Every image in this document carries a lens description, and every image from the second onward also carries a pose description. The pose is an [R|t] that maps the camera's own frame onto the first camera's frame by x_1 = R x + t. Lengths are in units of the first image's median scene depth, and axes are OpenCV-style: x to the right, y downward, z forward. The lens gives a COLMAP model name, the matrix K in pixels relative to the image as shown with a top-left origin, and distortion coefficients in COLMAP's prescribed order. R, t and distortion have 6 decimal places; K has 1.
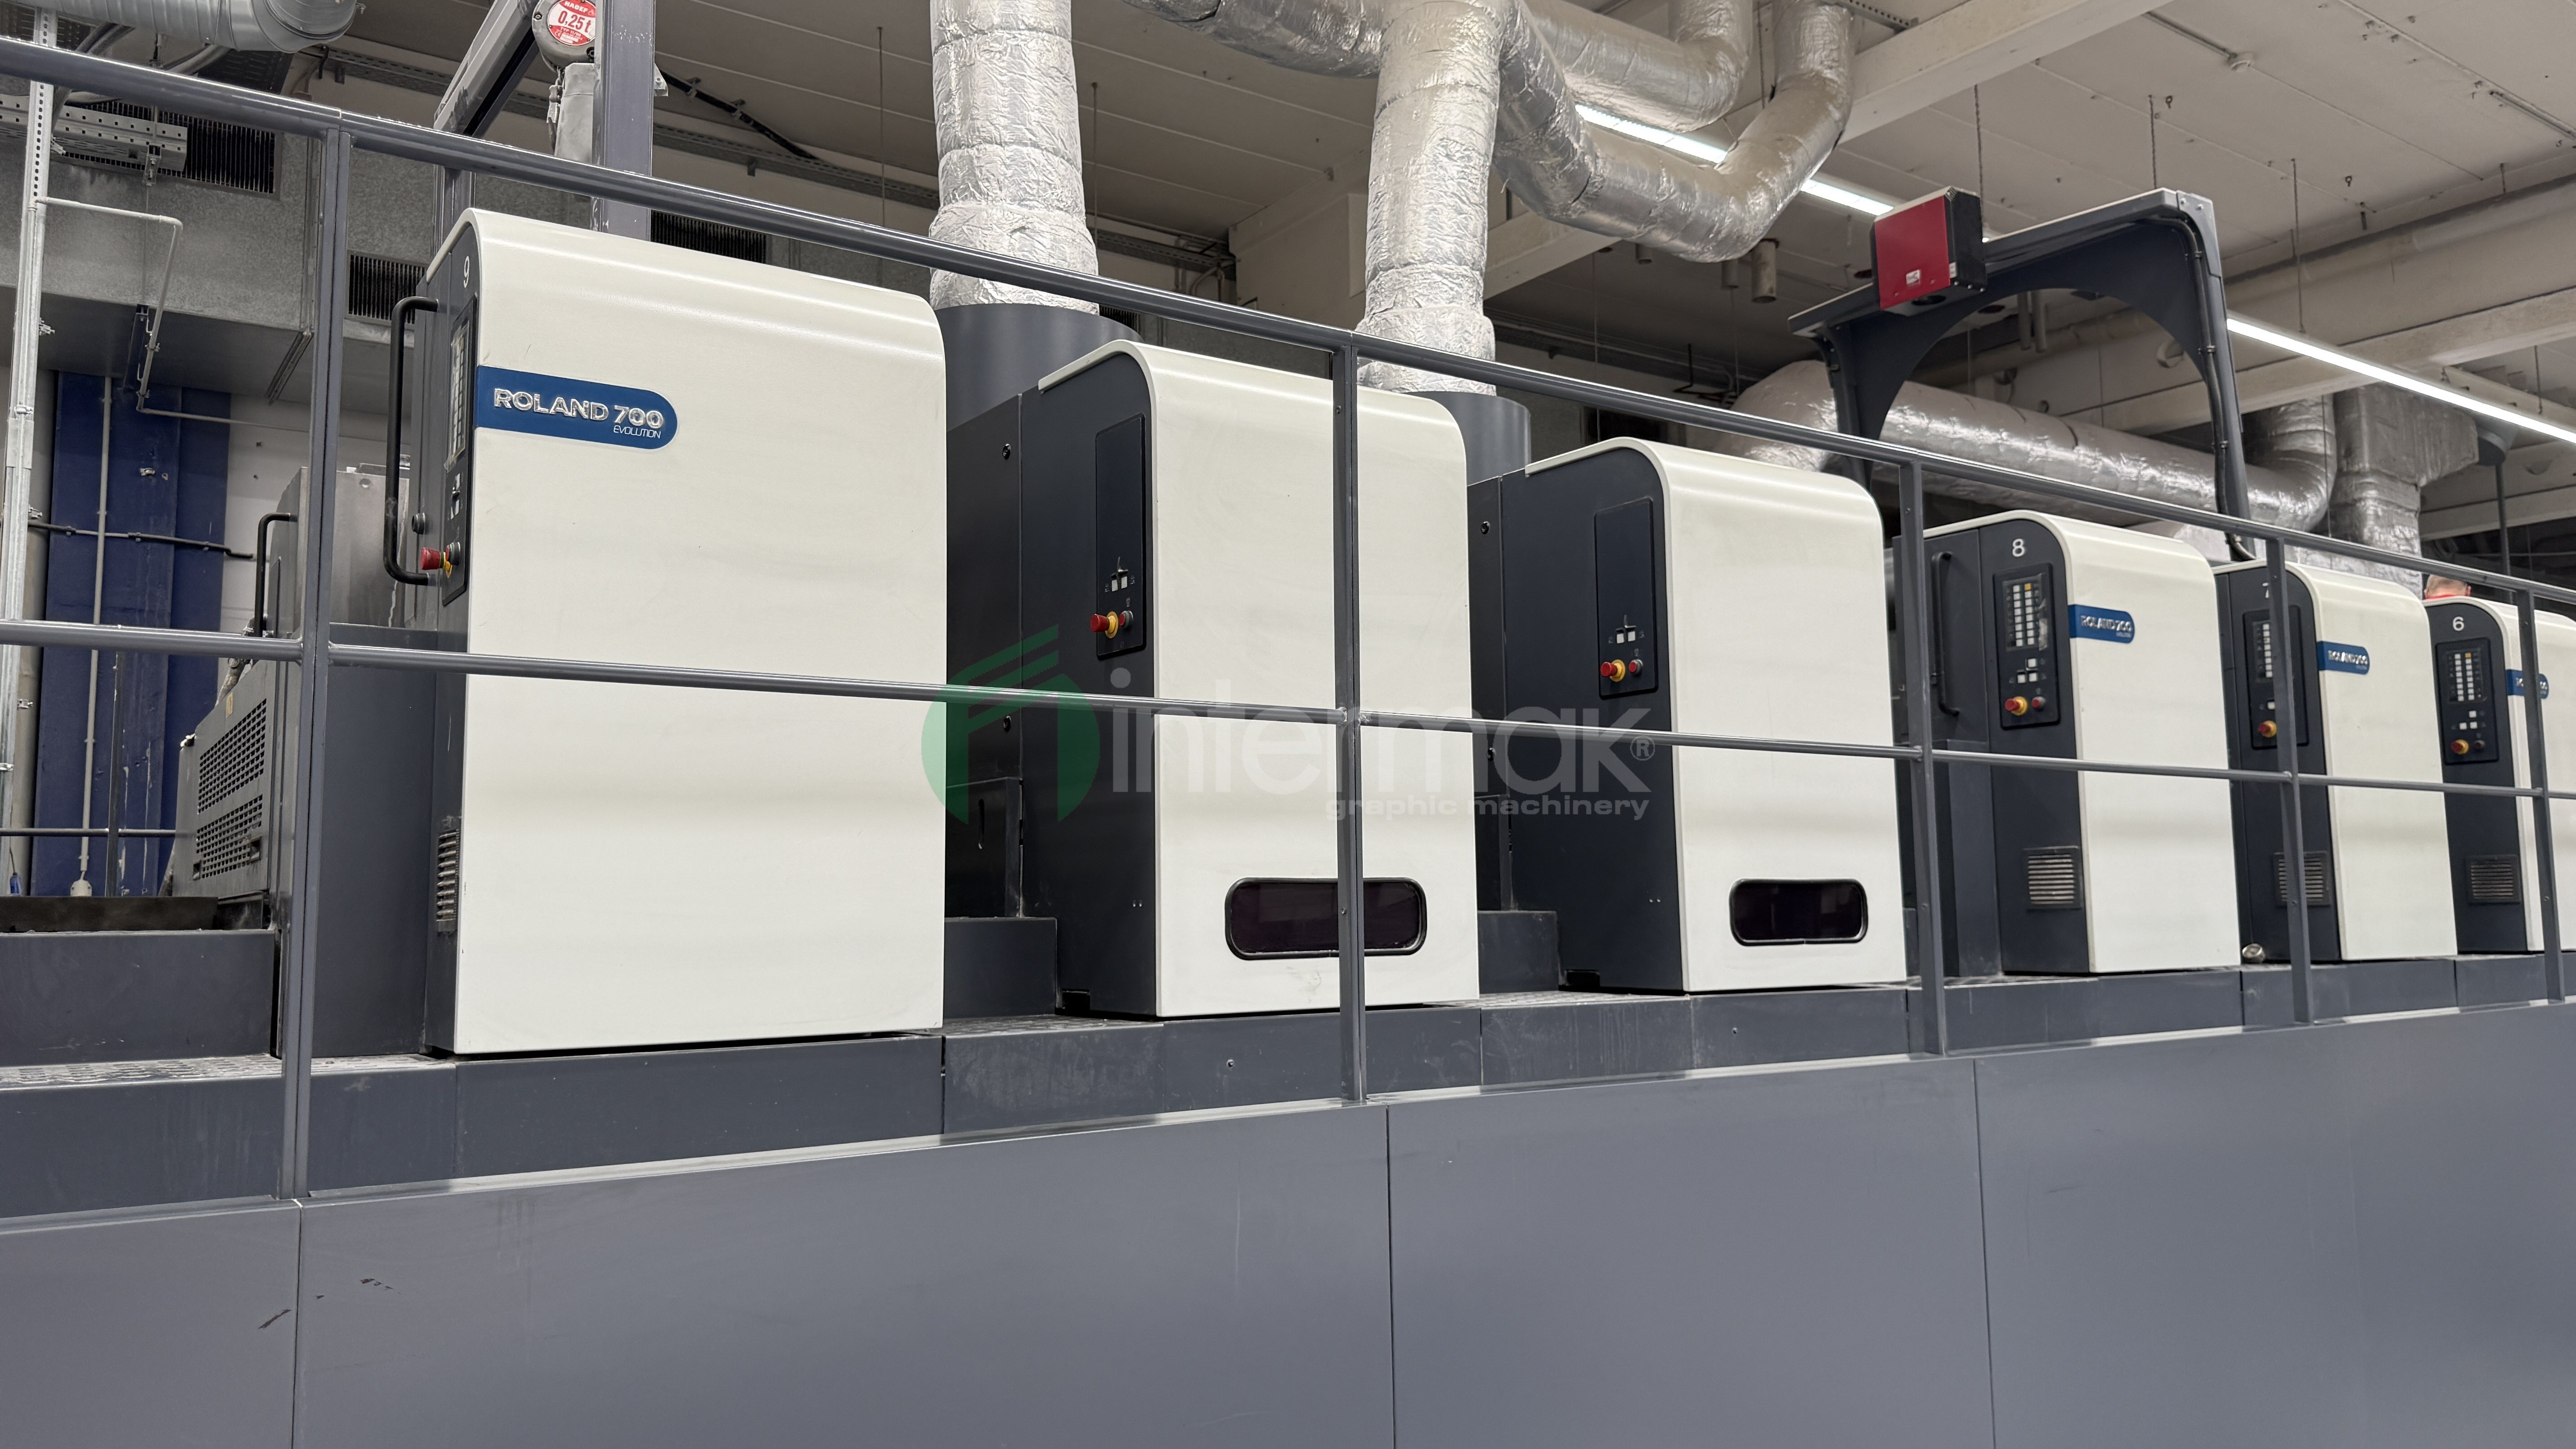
lens RADIAL K [[1810.7, 0, 1293.5], [0, 1810.7, 734.5], [0, 0, 1]] dist [0.054751, -0.072793]
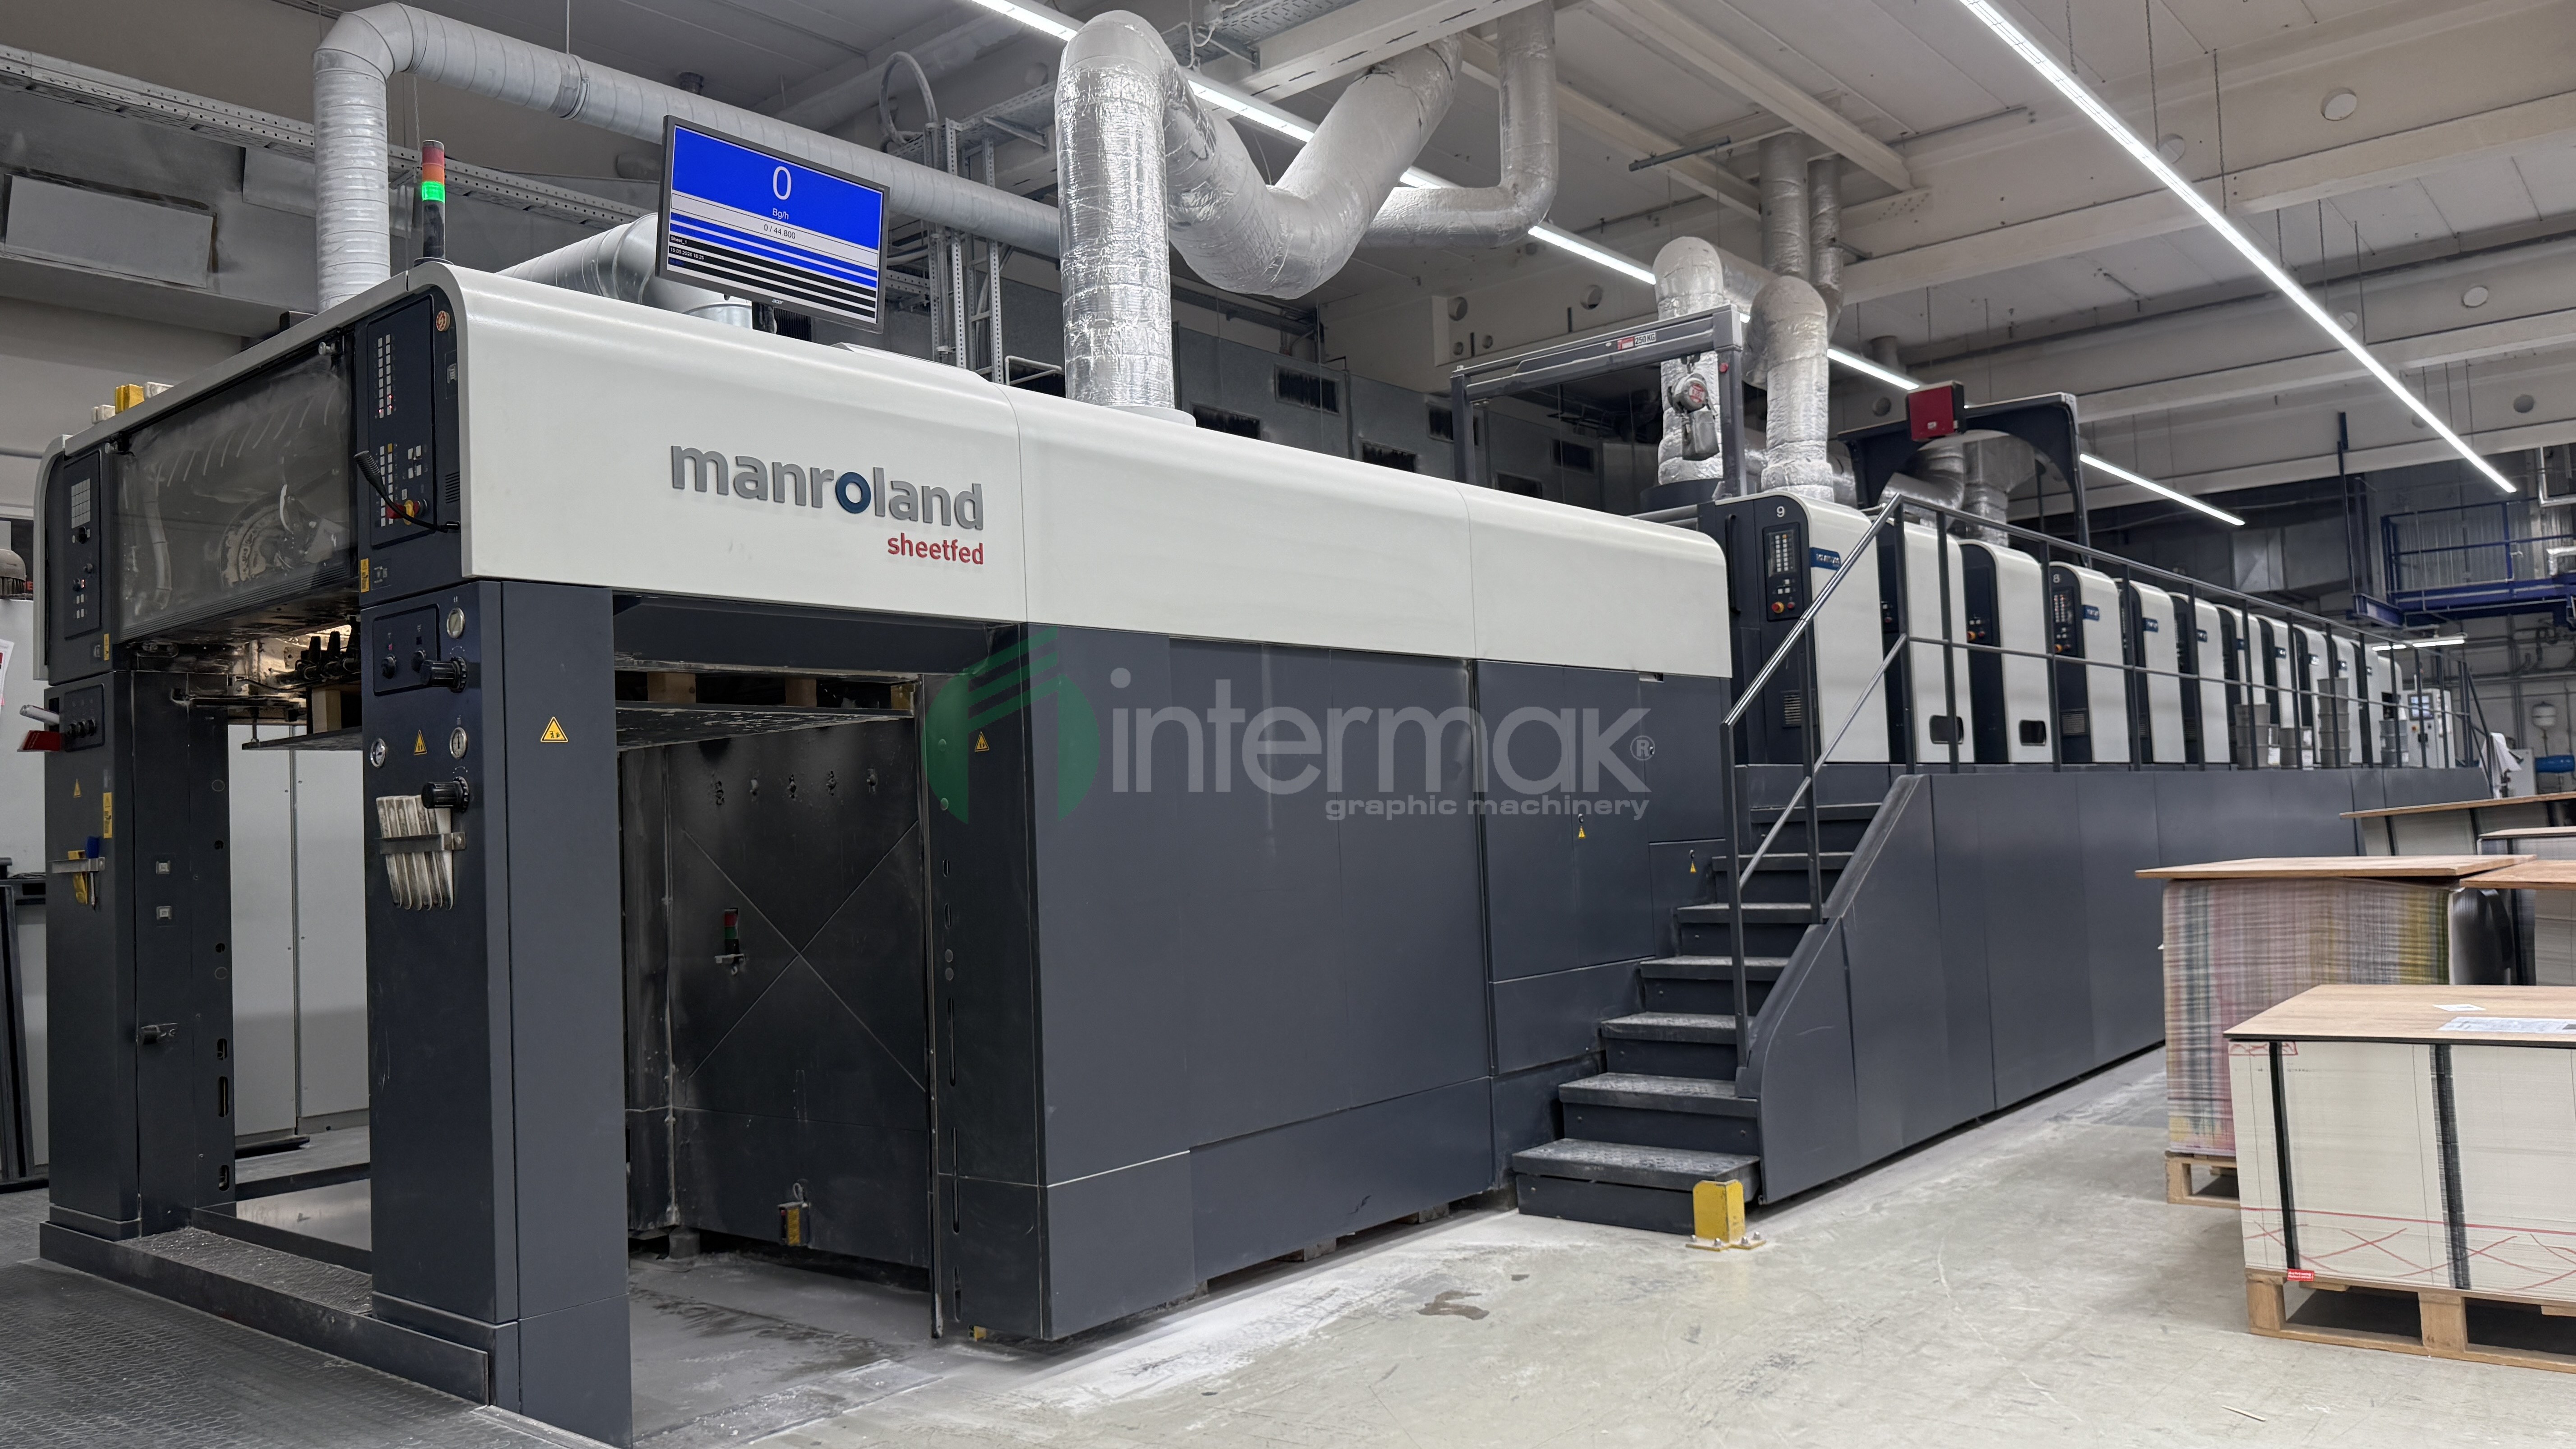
lens RADIAL K [[1810.7, 0, 1290.7], [0, 1810.7, 740.5], [0, 0, 1]] dist [0.054751, -0.072793]
pose [[0.963878, -0.016120, 0.265855, -0.854272], [0.004426, 0.998998, 0.044527, -0.004971], [-0.266306, -0.041742, 0.962984, -0.712663]]
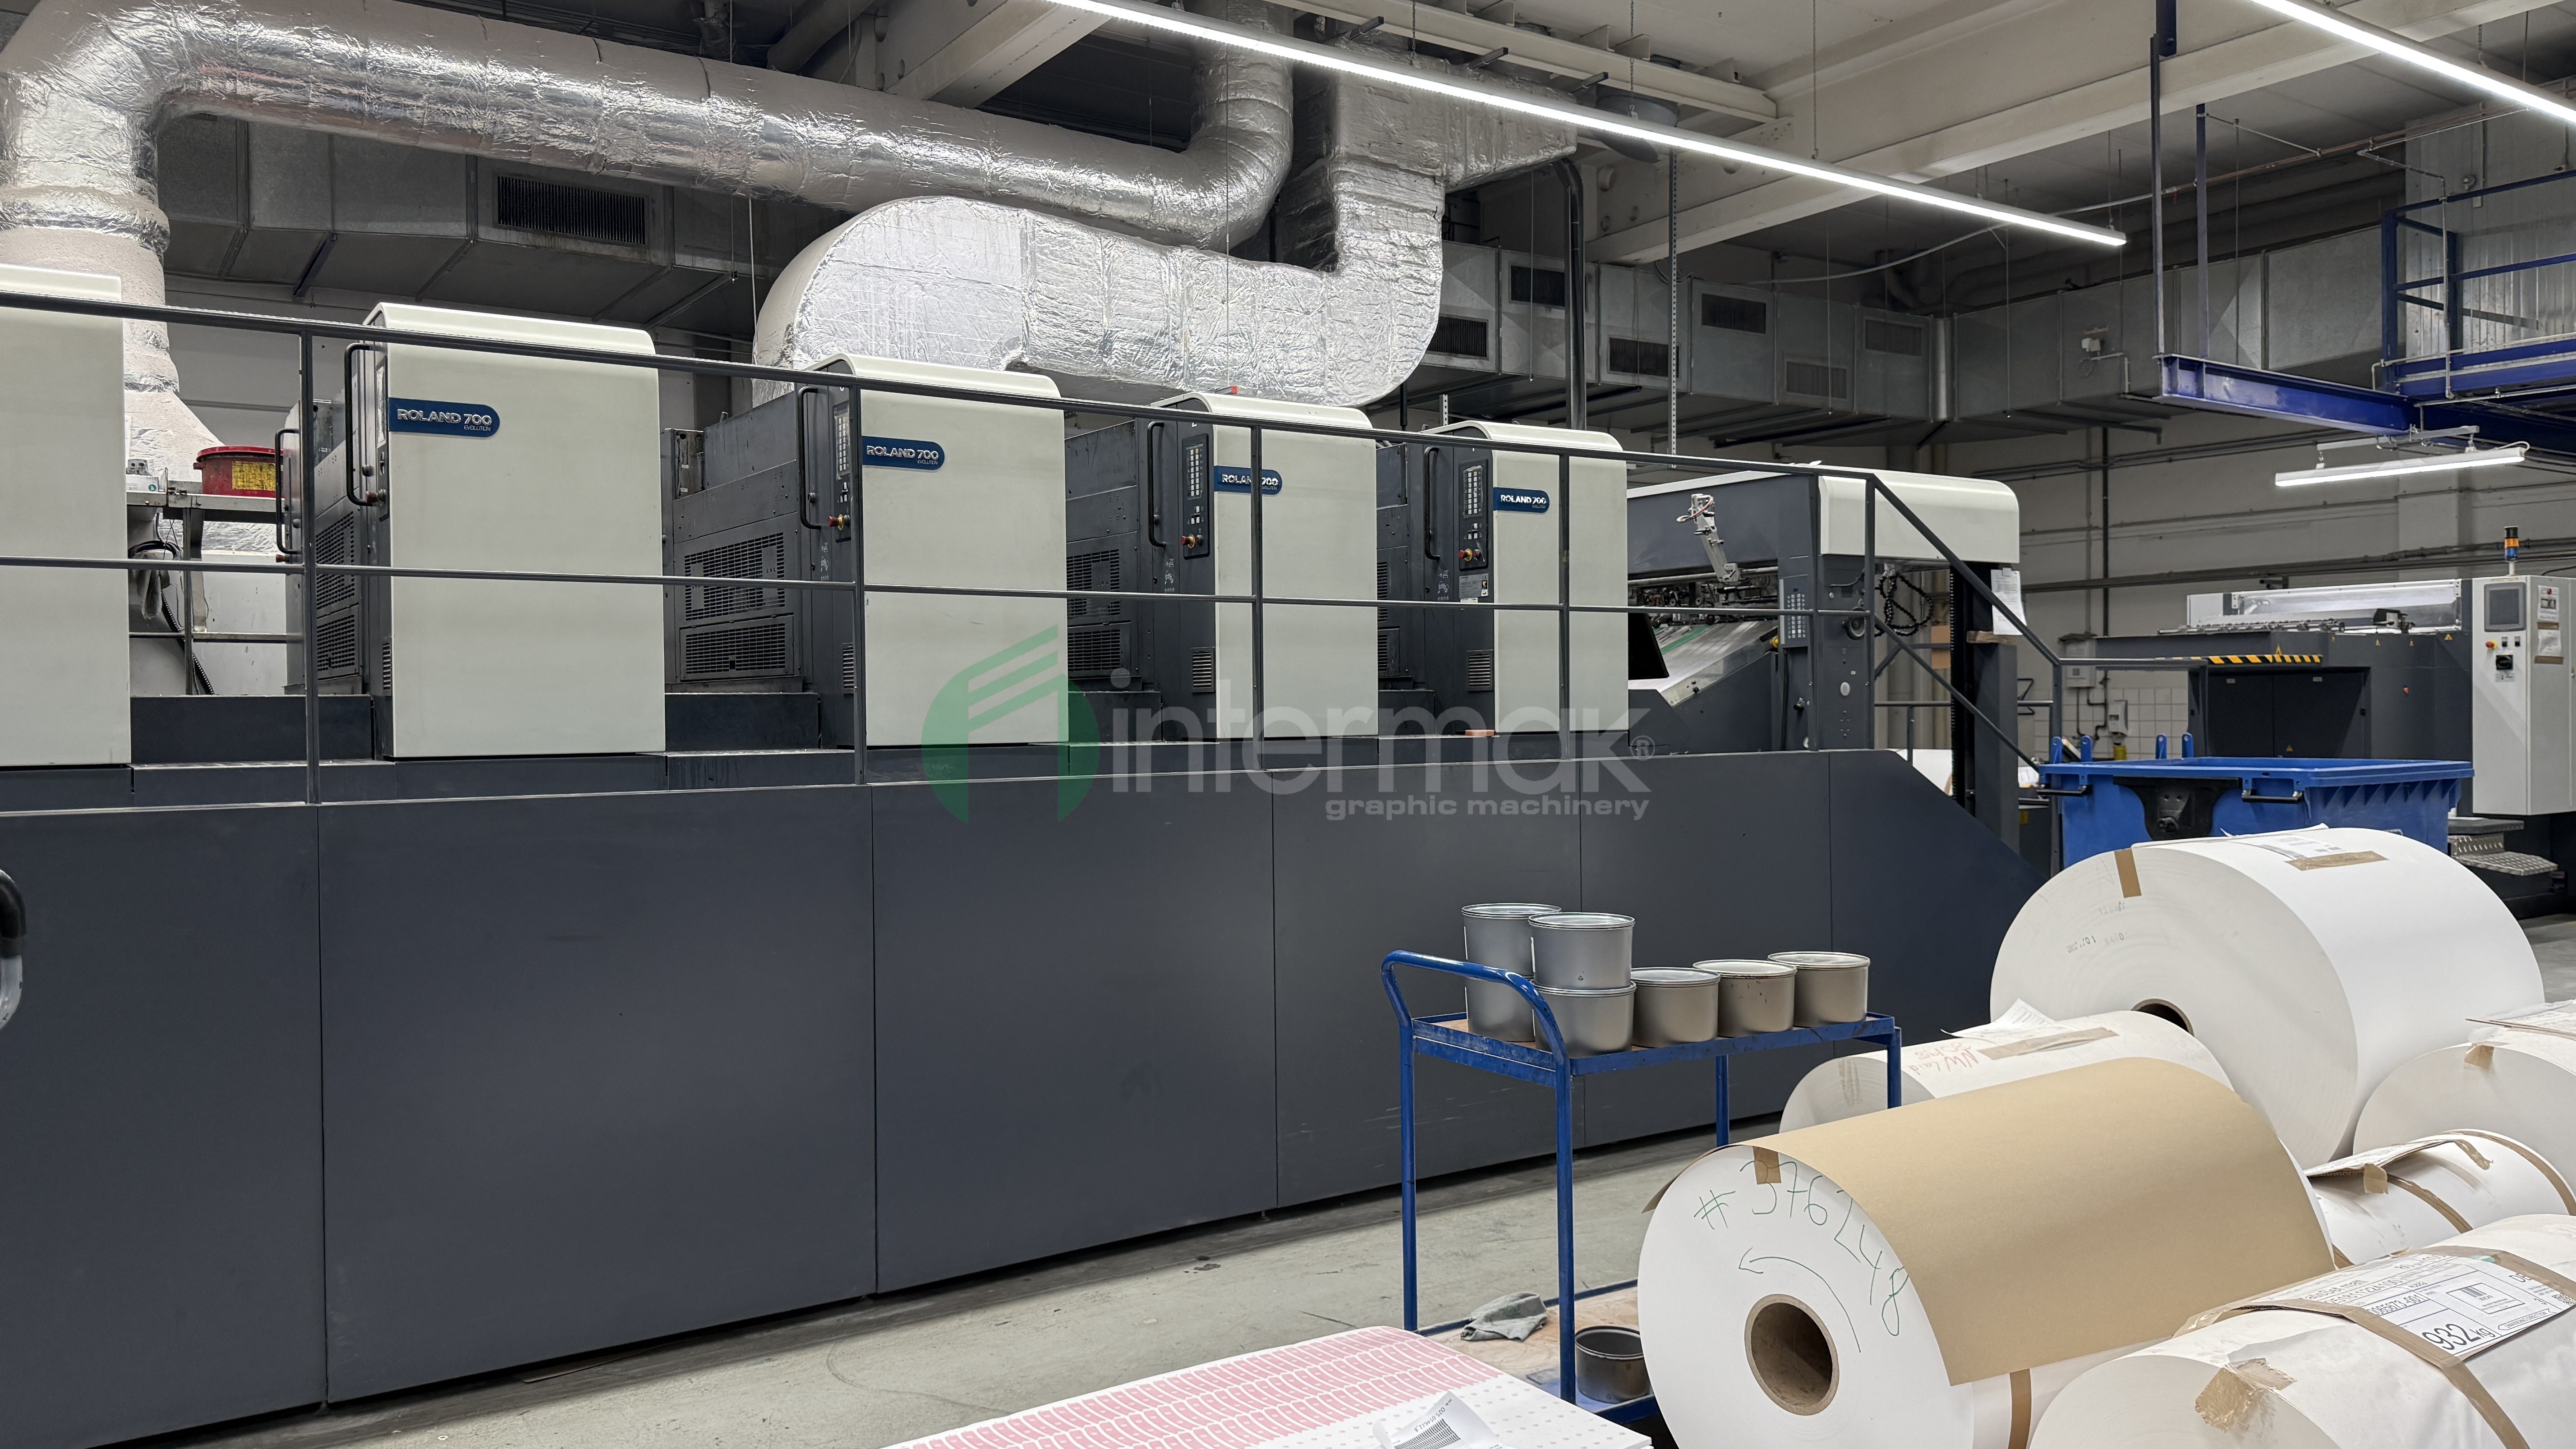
lens RADIAL K [[1810.7, 0, 1289.8], [0, 1810.7, 713.4], [0, 0, 1]] dist [0.054751, -0.072793]
pose [[0.999811, 0.006129, -0.018433, 1.361500], [-0.004118, 0.994227, 0.107219, 0.032379], [0.018983, -0.107122, 0.994065, 0.419266]]
